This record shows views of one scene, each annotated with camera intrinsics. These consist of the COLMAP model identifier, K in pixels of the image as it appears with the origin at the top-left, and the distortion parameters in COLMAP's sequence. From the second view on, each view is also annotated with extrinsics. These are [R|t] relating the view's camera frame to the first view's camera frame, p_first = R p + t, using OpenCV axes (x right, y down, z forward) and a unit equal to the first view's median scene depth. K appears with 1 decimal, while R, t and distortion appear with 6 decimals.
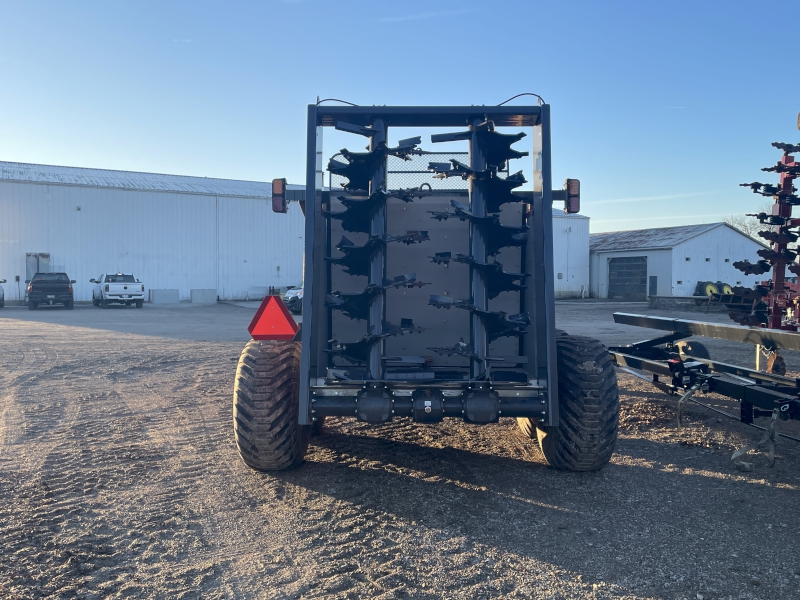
lens RADIAL K [[713.5, 0, 400.0], [0, 713.5, 300.0], [0, 0, 1]] dist [0.116313, -0.144409]
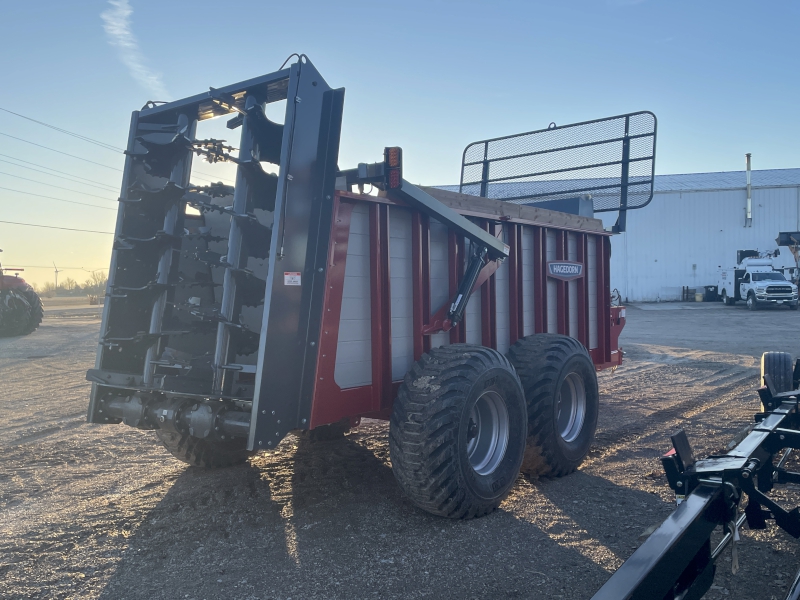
lens RADIAL K [[713.5, 0, 400.0], [0, 713.5, 300.0], [0, 0, 1]] dist [0.116313, -0.144409]
pose [[0.794136, -0.012842, -0.607605, 0.840998], [0.010490, 0.999917, -0.007423, 0.008905], [0.607650, -0.000479, 0.794205, 0.429678]]
